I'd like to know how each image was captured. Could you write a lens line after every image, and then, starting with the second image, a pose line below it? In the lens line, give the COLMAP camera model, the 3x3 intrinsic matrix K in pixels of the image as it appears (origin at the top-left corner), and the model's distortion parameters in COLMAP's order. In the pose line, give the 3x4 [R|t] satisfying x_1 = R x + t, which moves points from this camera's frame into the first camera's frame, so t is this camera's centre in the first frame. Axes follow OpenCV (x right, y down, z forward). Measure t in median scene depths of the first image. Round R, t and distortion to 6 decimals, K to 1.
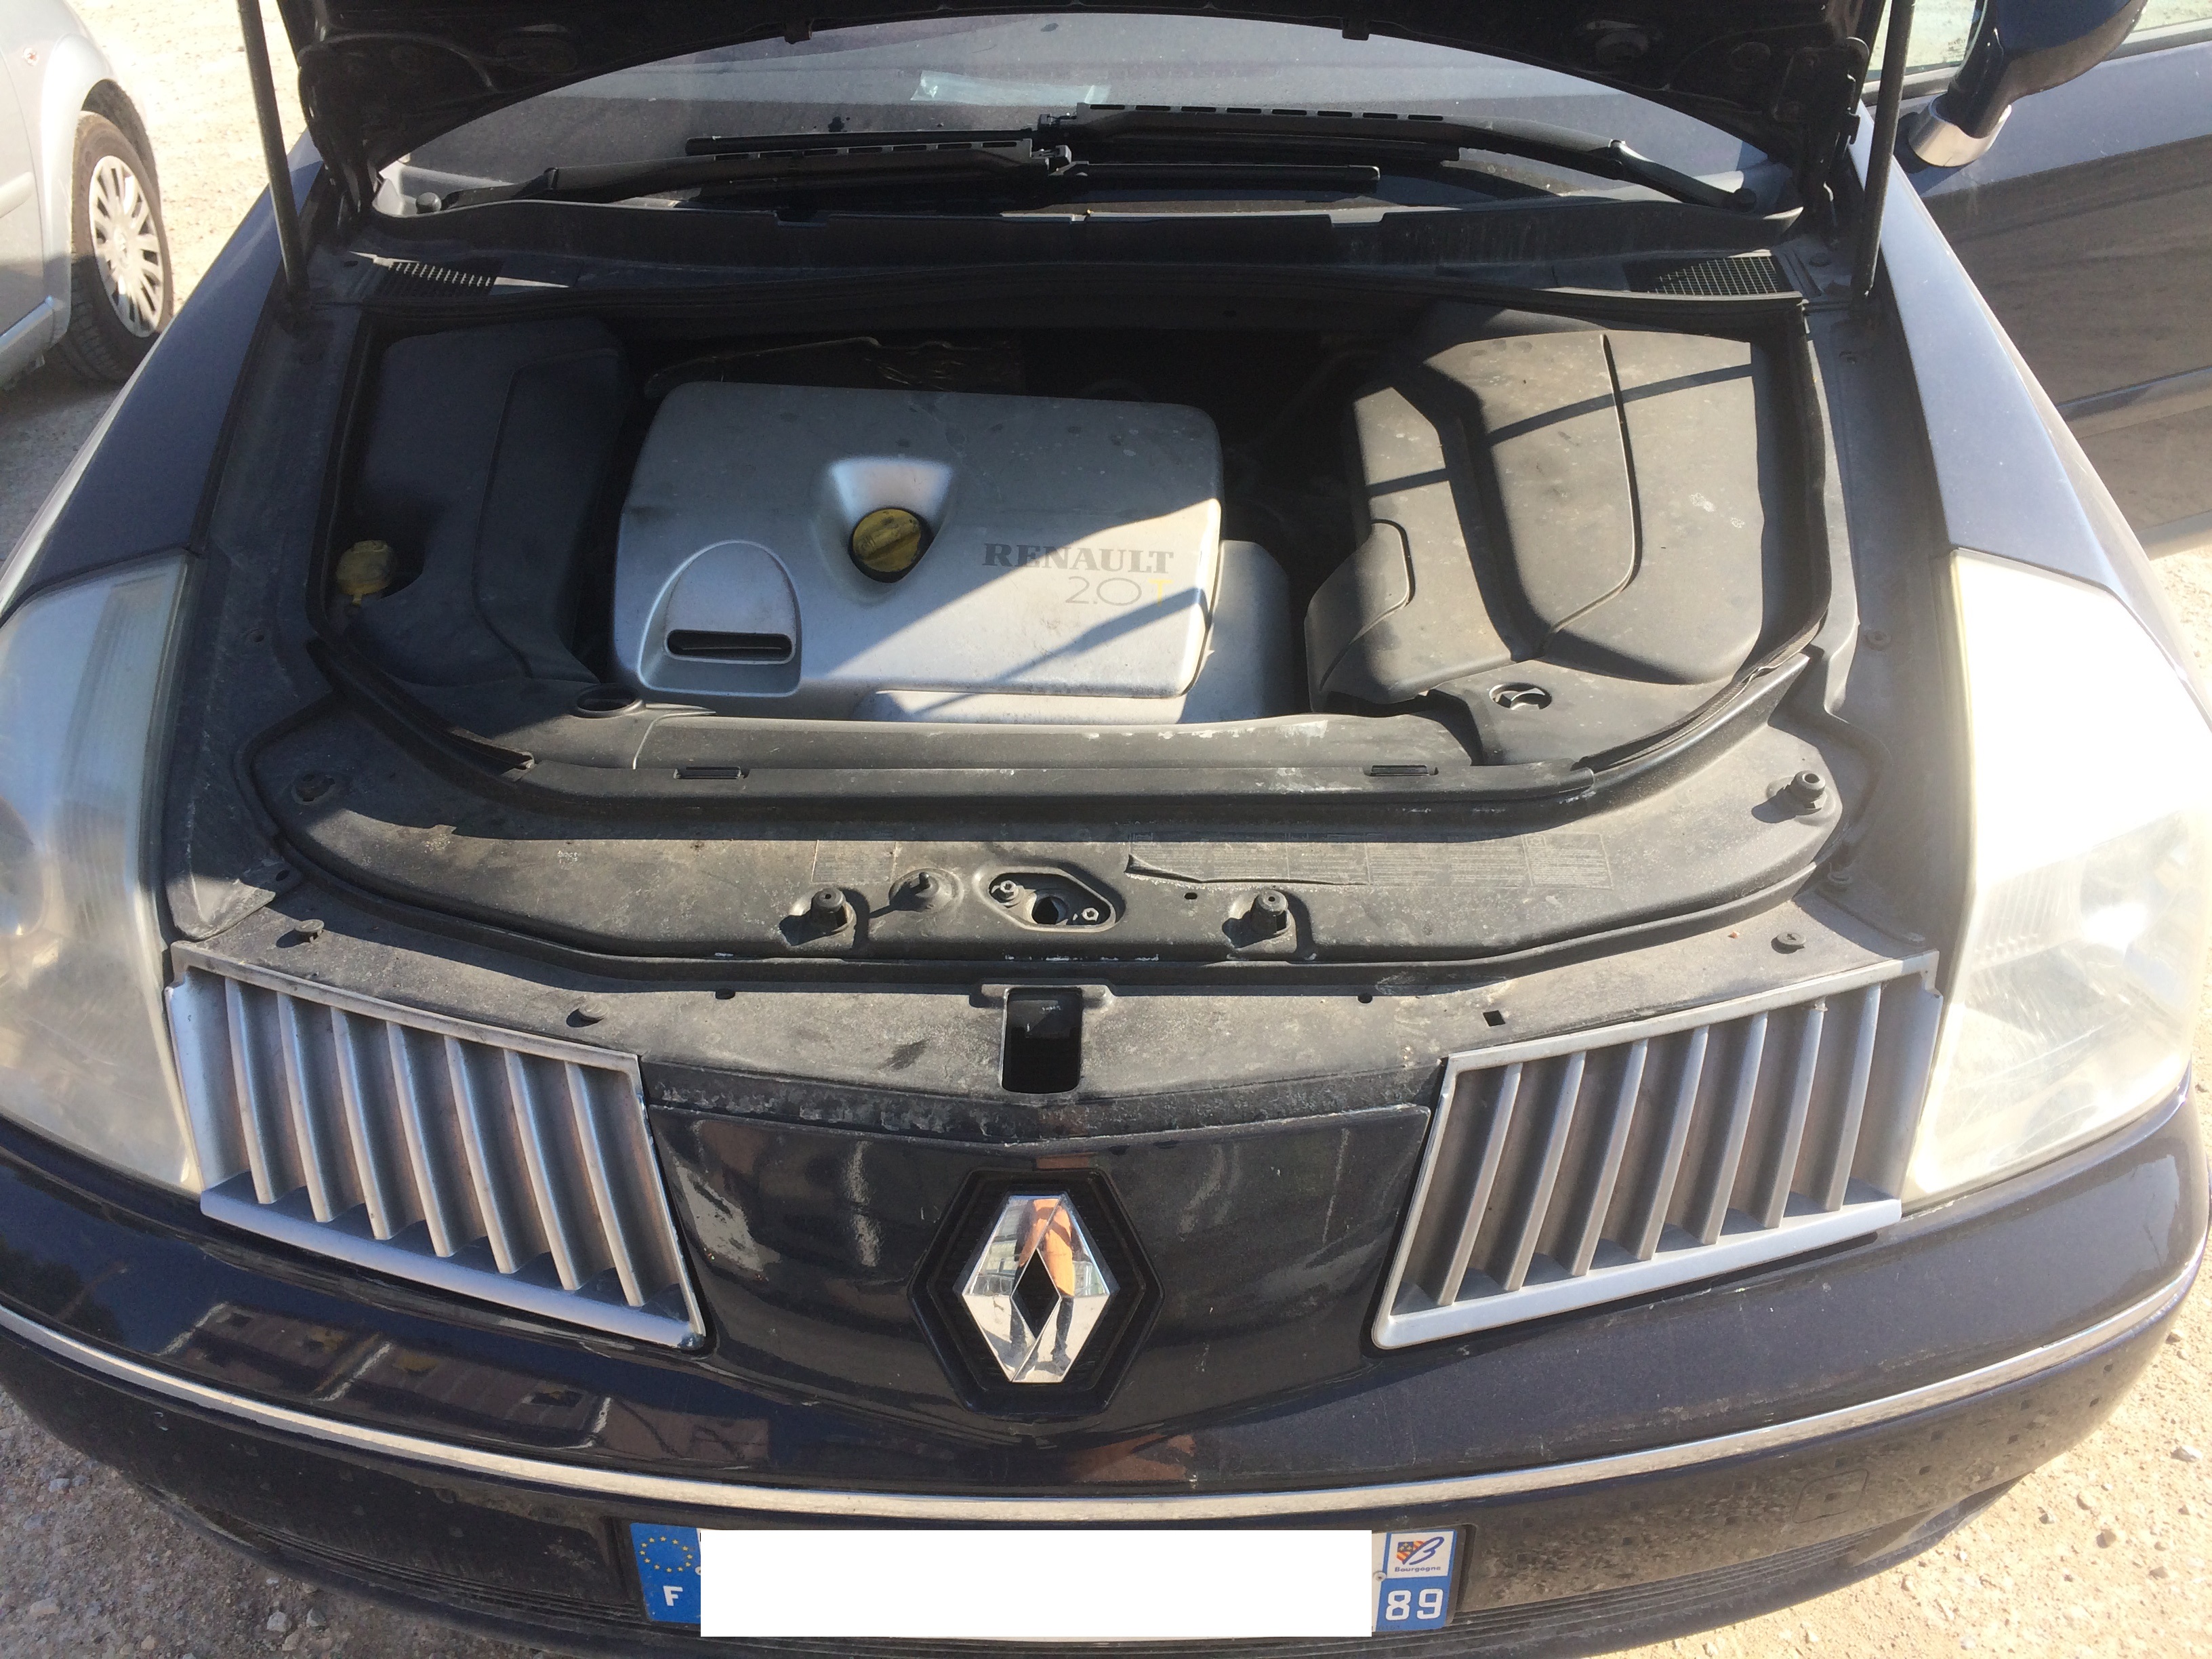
lens RADIAL K [[1889.1, 0, 1100.3], [0, 1889.1, 827.6], [0, 0, 1]] dist [0.001765, -0.011238]
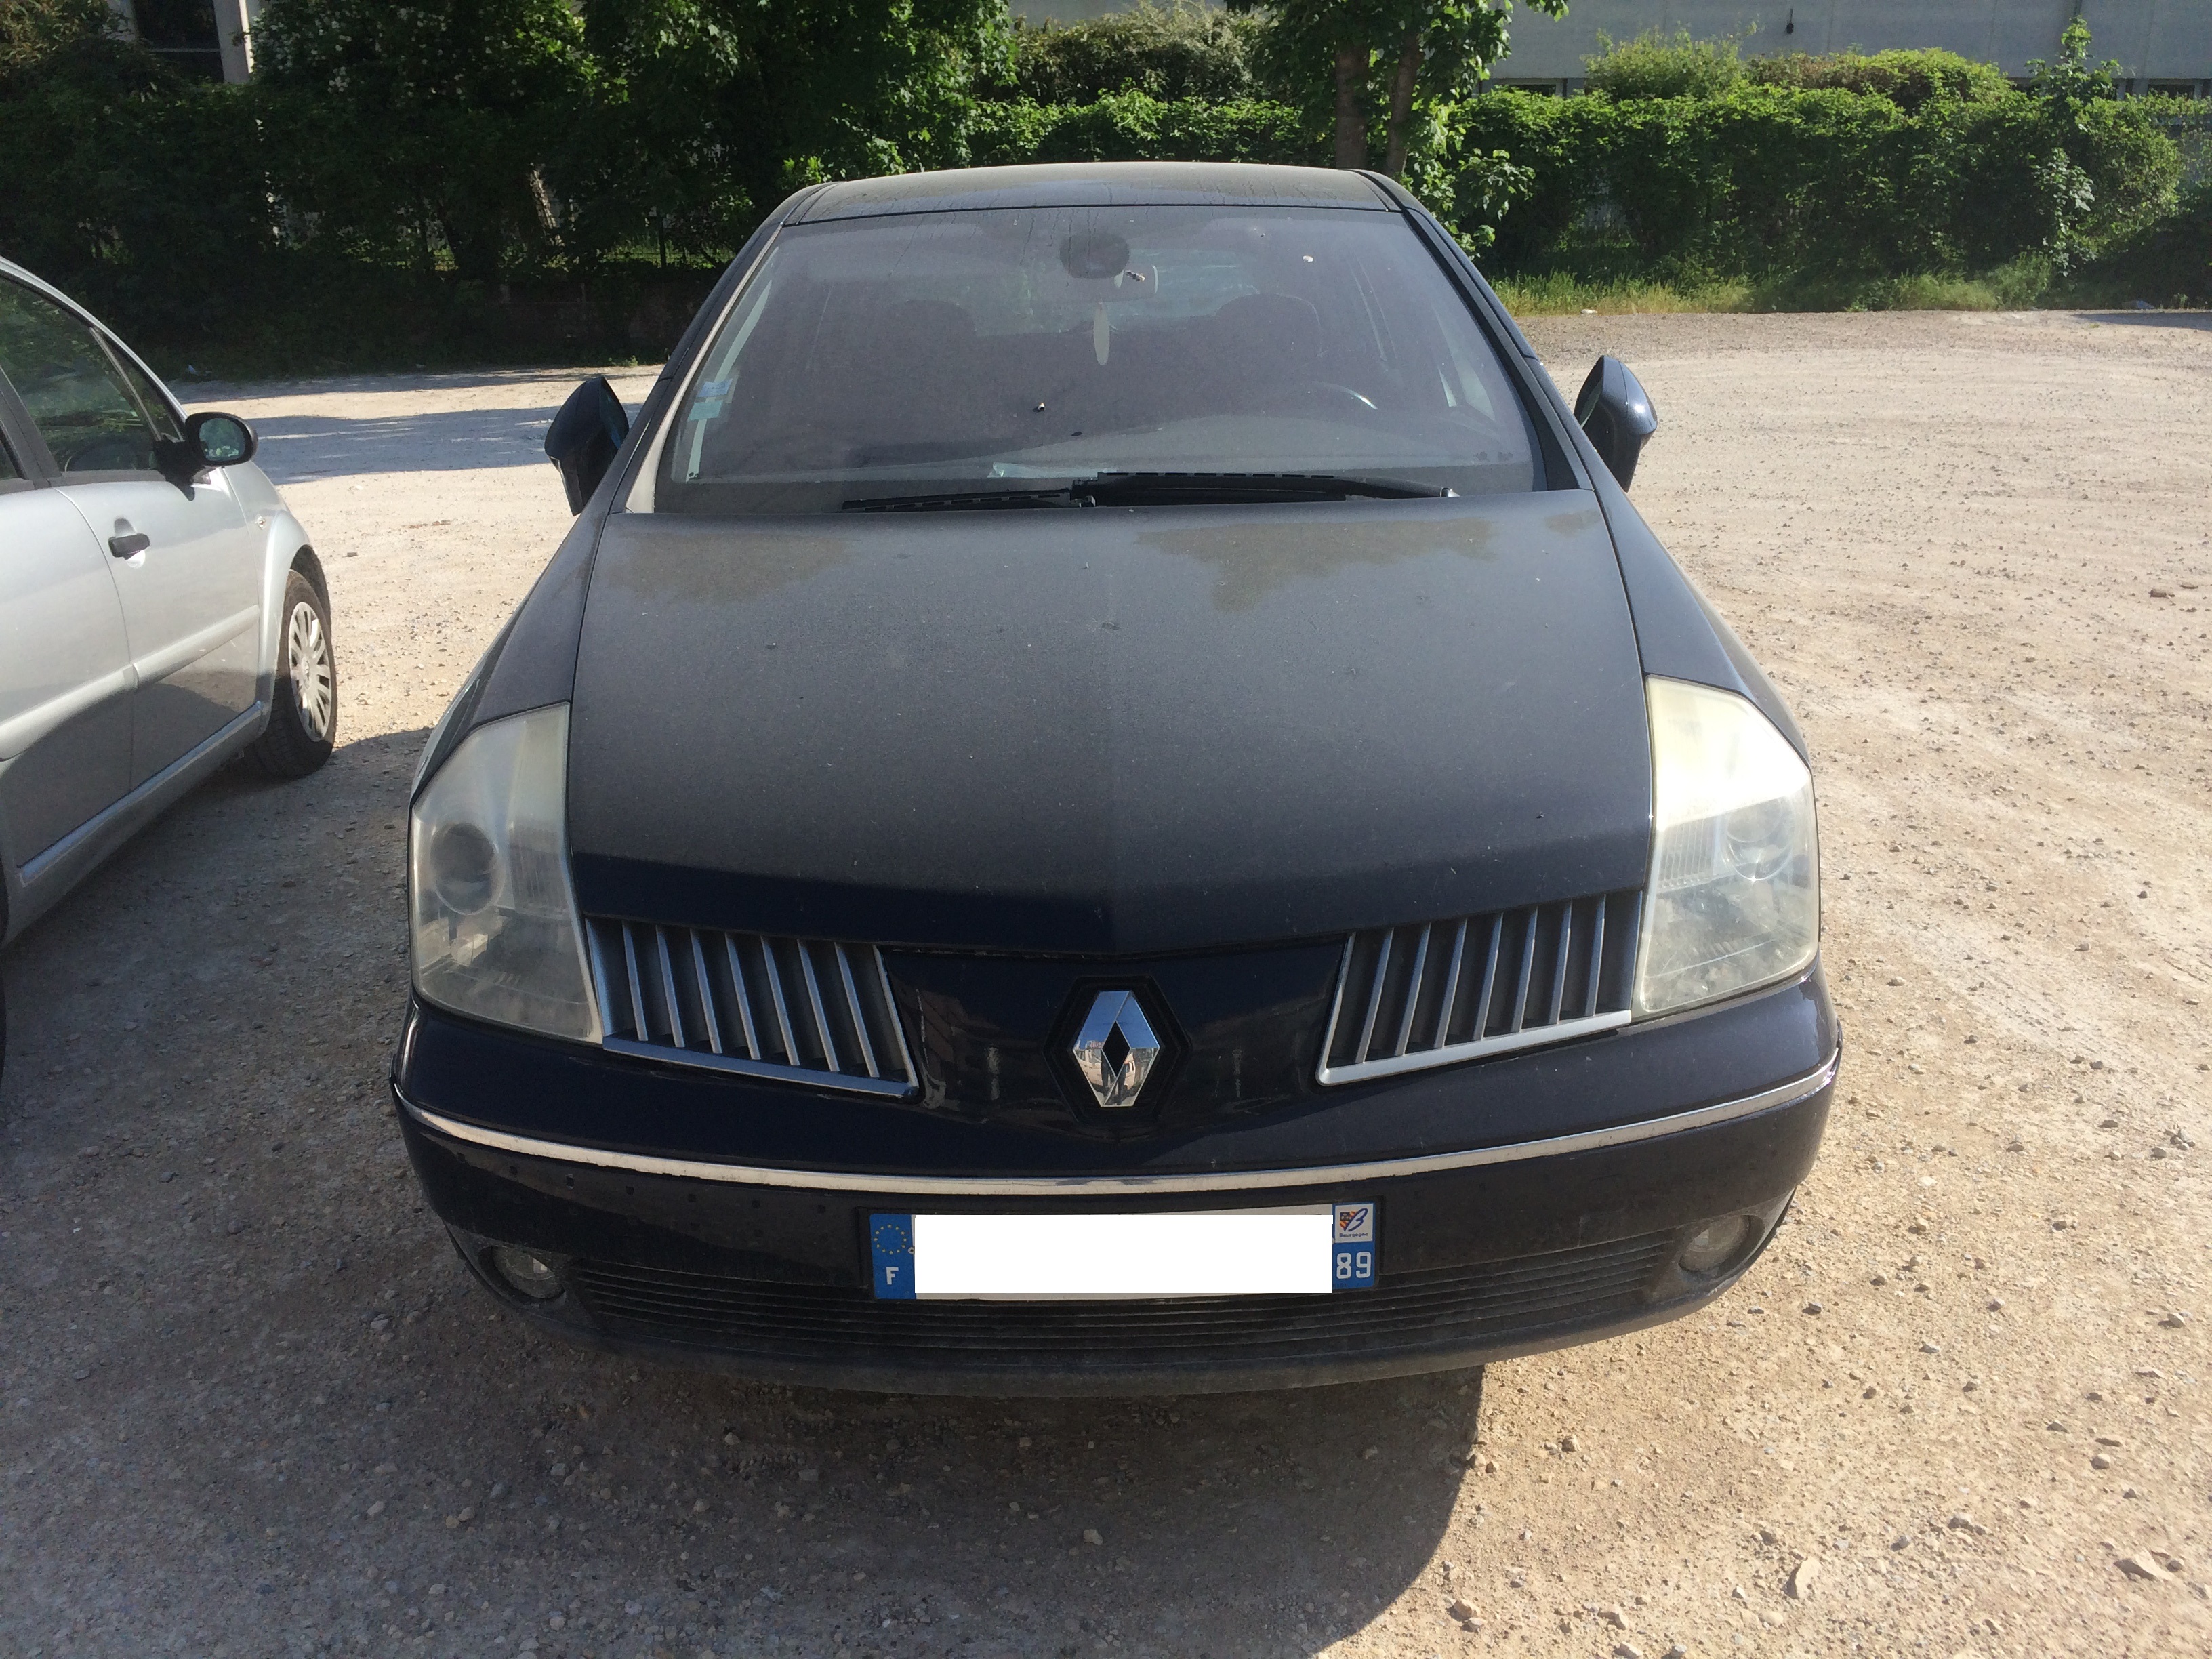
lens RADIAL K [[1842.0, 0, 1106.0], [0, 1842.0, 829.5], [0, 0, 1]] dist [0.054990, -0.075479]
pose [[0.999467, -0.025359, 0.020578, -0.049277], [0.029760, 0.966719, -0.254105, 0.324790], [-0.013450, 0.254582, 0.966958, -0.447036]]
